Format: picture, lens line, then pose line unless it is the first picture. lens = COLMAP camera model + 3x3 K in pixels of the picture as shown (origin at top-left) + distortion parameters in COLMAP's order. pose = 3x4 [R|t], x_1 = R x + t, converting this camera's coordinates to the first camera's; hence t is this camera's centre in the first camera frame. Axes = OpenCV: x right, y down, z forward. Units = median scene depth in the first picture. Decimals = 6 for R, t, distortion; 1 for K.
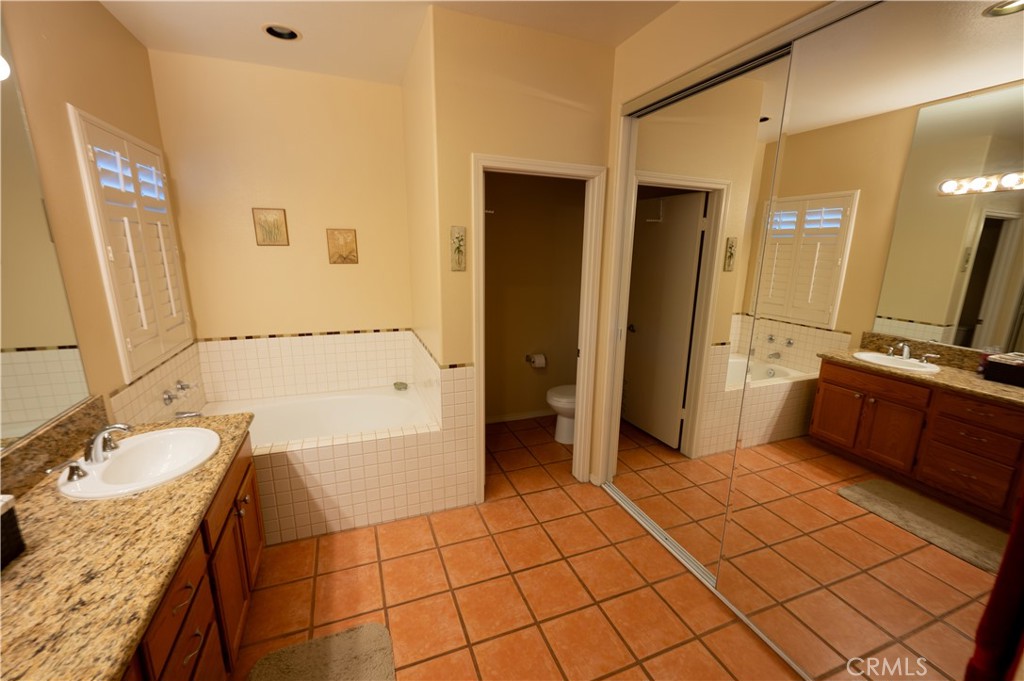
lens RADIAL K [[406.3, 0, 503.3], [0, 406.3, 339.8], [0, 0, 1]] dist [-0.001400, 0.000089]
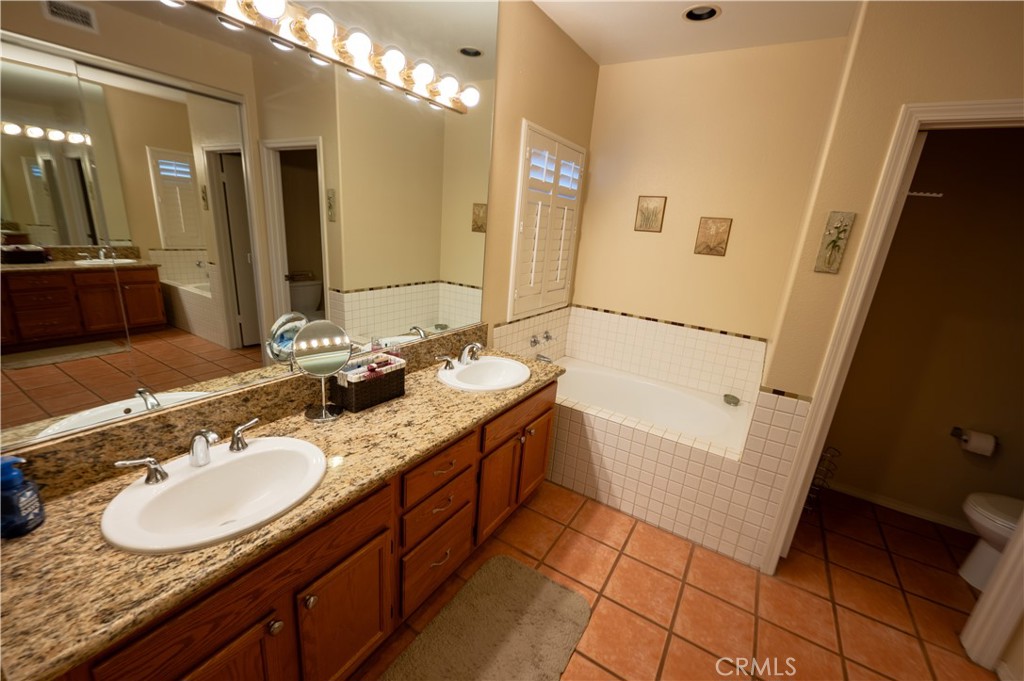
lens RADIAL K [[406.3, 0, 512.4], [0, 406.3, 343.9], [0, 0, 1]] dist [-0.001400, 0.000089]
pose [[0.620633, 0.255972, -0.741143, 0.115302], [-0.241664, 0.961645, 0.129758, -0.002131], [0.745931, 0.098576, 0.658688, 0.094834]]
